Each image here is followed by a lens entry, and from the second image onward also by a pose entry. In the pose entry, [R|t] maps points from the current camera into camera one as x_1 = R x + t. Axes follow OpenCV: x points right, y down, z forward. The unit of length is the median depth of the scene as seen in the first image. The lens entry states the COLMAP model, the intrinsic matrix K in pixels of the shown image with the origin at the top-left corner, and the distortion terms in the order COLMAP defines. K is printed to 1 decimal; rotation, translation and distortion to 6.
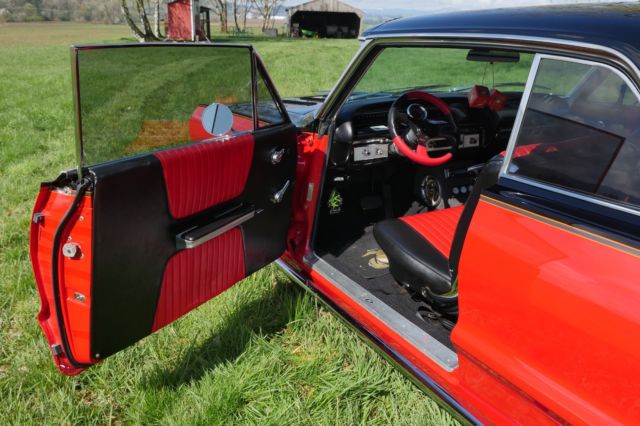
lens RADIAL K [[795.9, 0, 320.0], [0, 795.9, 213.0], [0, 0, 1]] dist [0.000188, 0.000375]
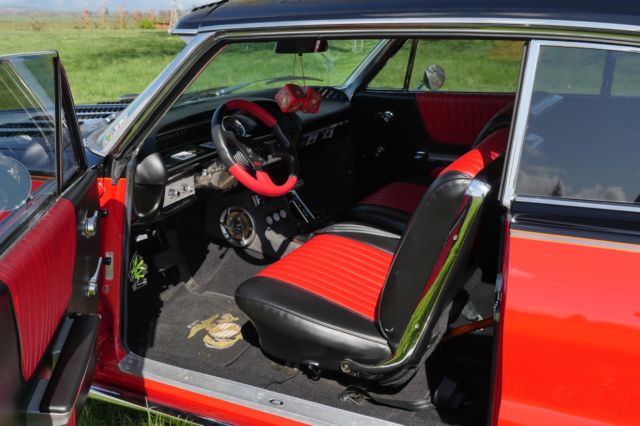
lens RADIAL K [[795.9, 0, 320.0], [0, 795.9, 213.0], [0, 0, 1]] dist [0.000188, 0.000375]
pose [[0.754325, -0.189312, 0.628614, -0.291278], [0.172254, 0.981047, 0.088747, -0.099684], [-0.633500, 0.041337, 0.772637, 0.382894]]
